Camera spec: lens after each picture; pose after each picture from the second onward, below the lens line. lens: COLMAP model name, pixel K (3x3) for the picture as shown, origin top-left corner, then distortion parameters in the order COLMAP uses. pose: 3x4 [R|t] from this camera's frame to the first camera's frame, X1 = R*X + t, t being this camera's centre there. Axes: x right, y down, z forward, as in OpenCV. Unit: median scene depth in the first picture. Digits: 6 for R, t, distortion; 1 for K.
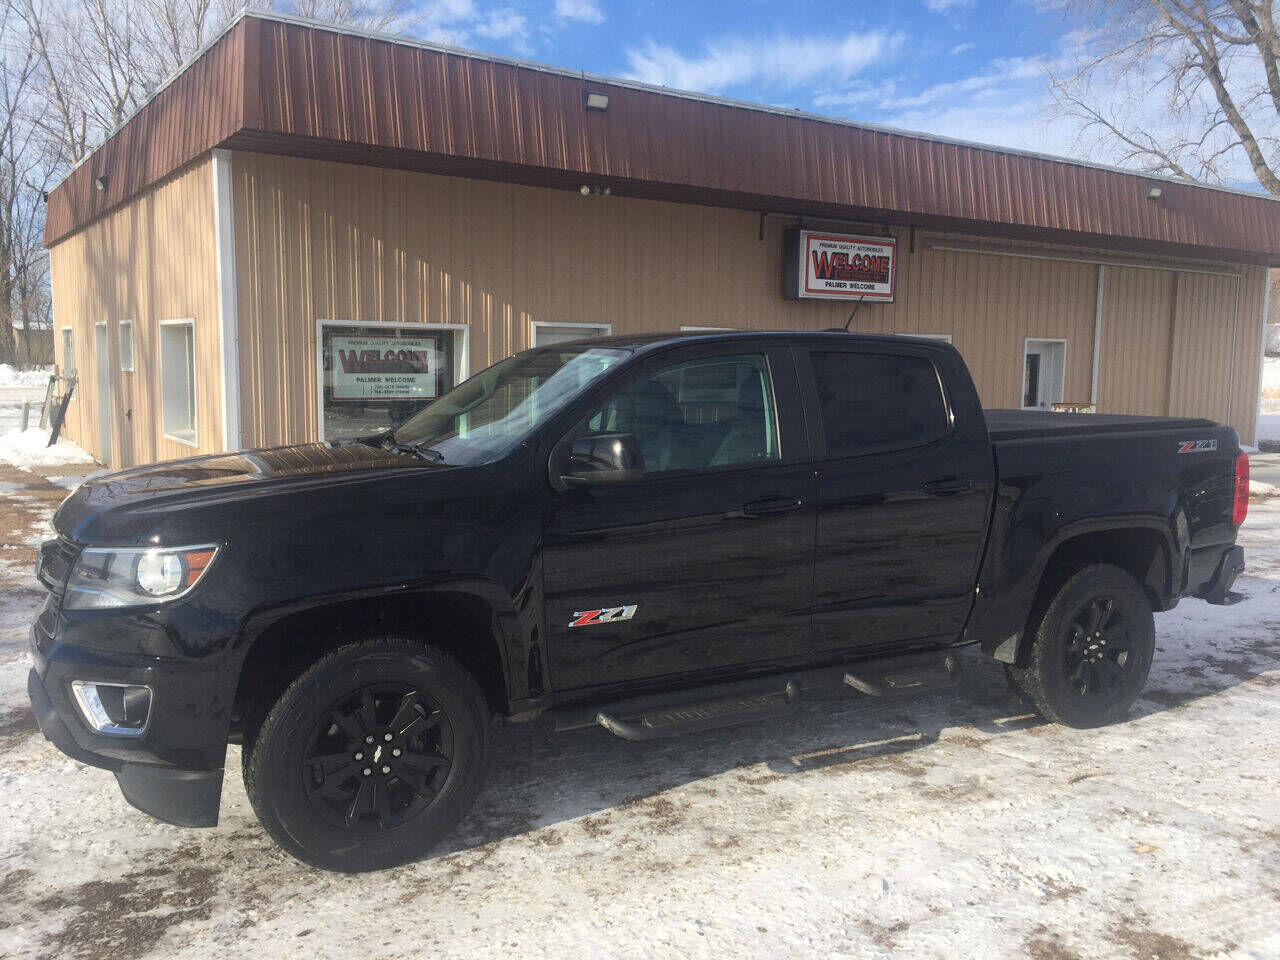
lens RADIAL K [[1186.8, 0, 640.2], [0, 1186.8, 477.6], [0, 0, 1]] dist [0.049208, 0.000000]
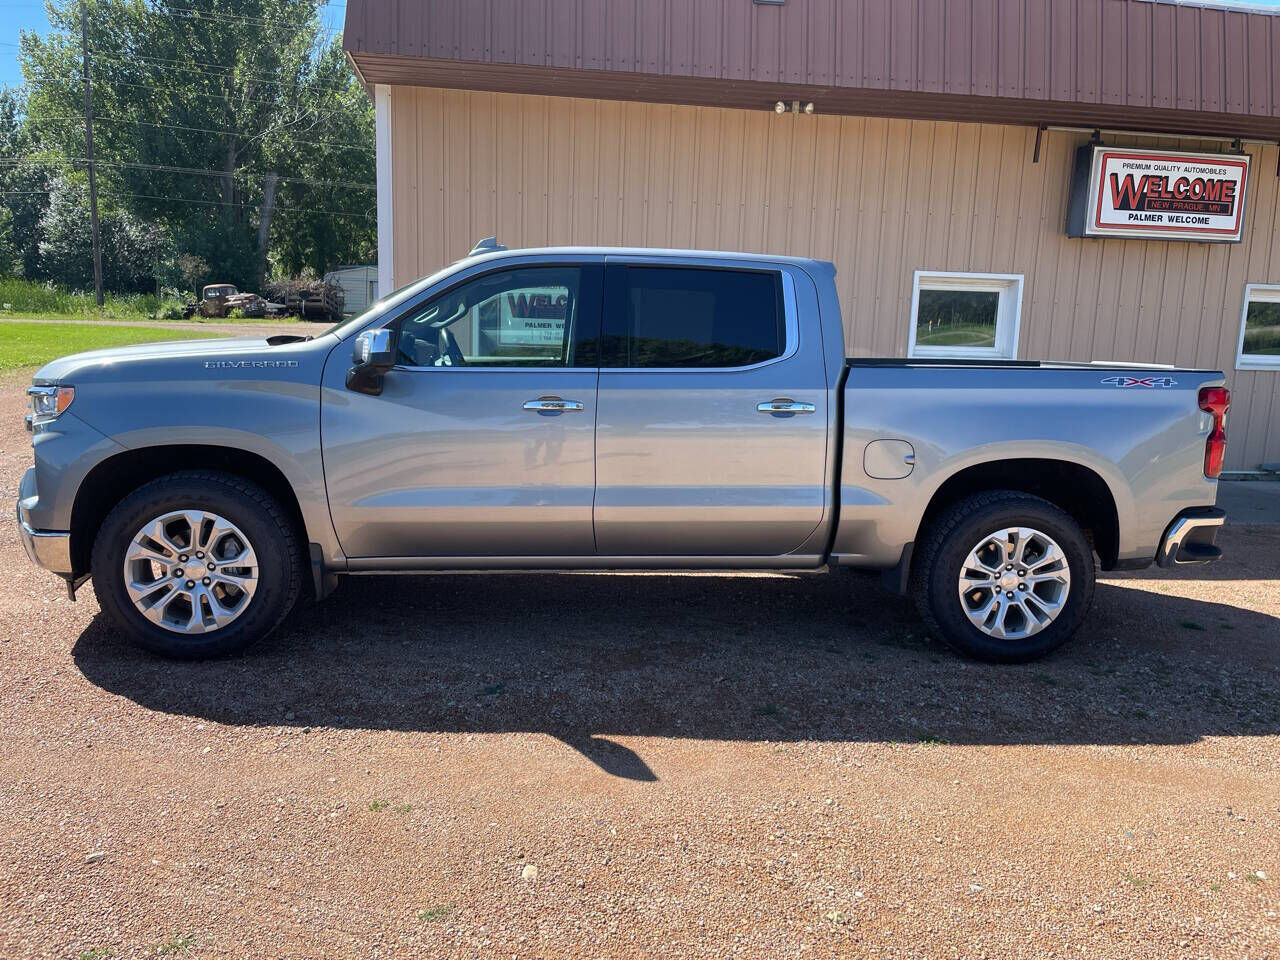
lens RADIAL K [[1065.3, 0, 627.8], [0, 1065.3, 489.6], [0, 0, 1]] dist [0.066674, -0.100224]
pose [[0.894011, 0.095379, -0.437774, 0.188096], [-0.066197, 0.994474, 0.081484, -0.020782], [0.443127, -0.043869, 0.895385, 0.215251]]
